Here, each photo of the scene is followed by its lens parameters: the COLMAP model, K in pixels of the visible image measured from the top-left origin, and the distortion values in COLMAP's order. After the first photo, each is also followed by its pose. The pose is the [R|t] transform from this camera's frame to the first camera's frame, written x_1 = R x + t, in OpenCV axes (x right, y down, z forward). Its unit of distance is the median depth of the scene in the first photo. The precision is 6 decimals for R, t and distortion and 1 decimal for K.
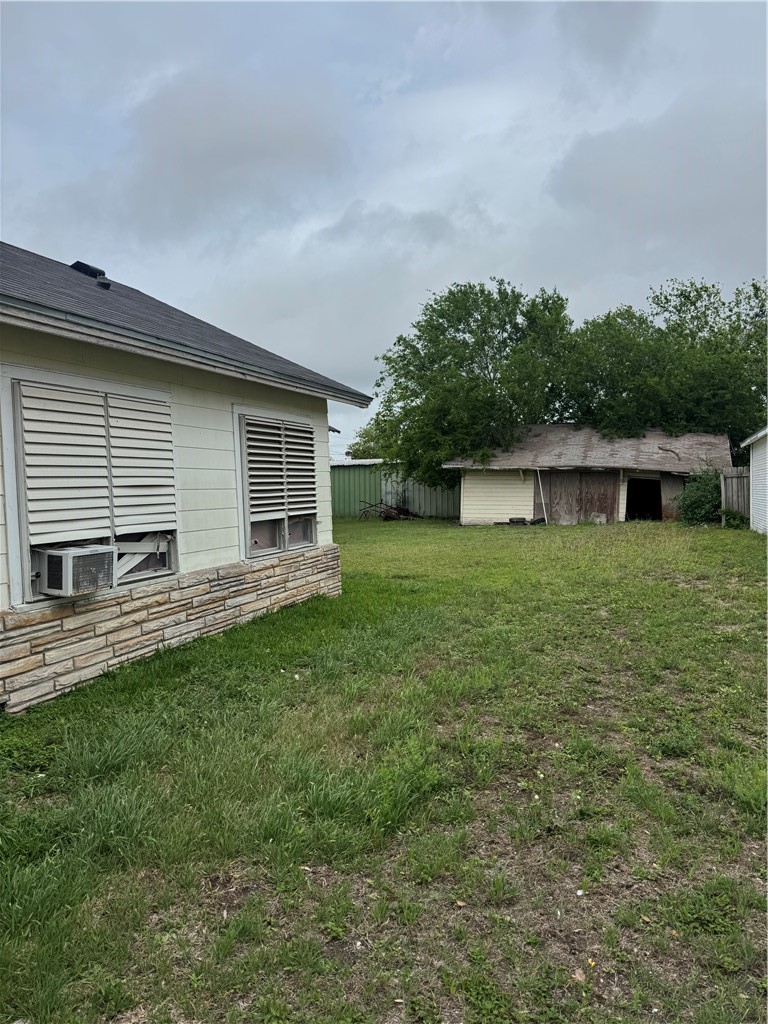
lens RADIAL K [[717.8, 0, 384.0], [0, 717.8, 512.0], [0, 0, 1]] dist [0.178749, -0.361206]
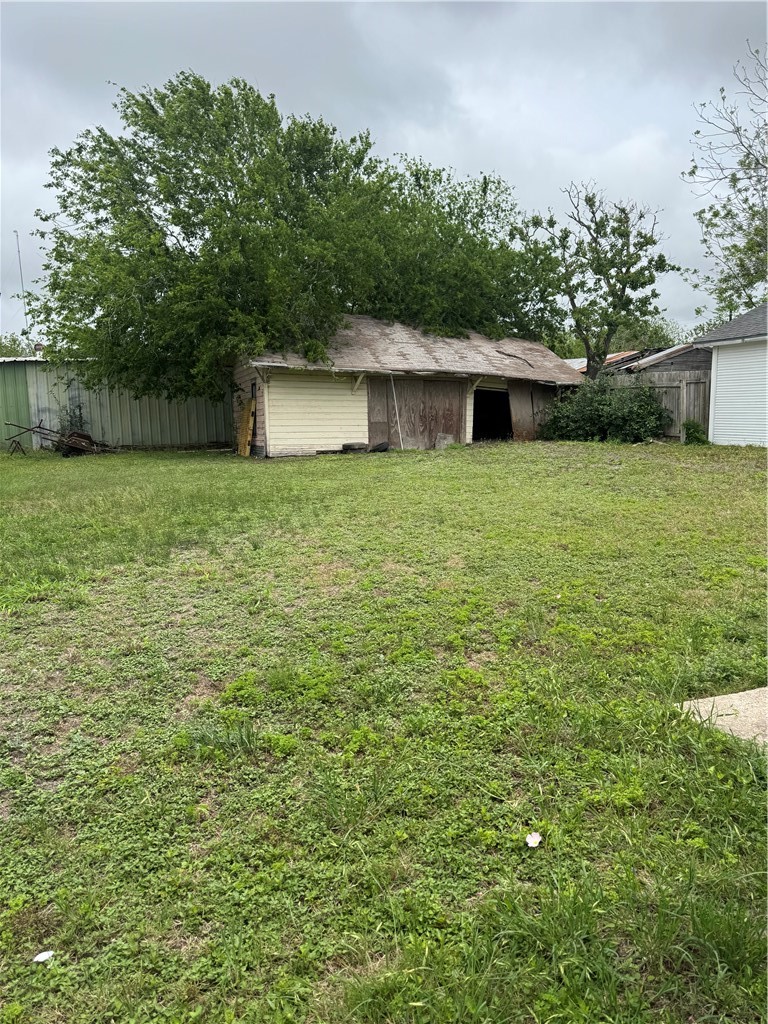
lens RADIAL K [[717.8, 0, 384.0], [0, 717.8, 512.0], [0, 0, 1]] dist [0.178749, -0.361206]
pose [[0.673118, -0.102651, 0.732376, -0.320265], [0.028713, 0.993201, 0.112819, -0.003631], [-0.738978, -0.054912, 0.671488, 0.503349]]
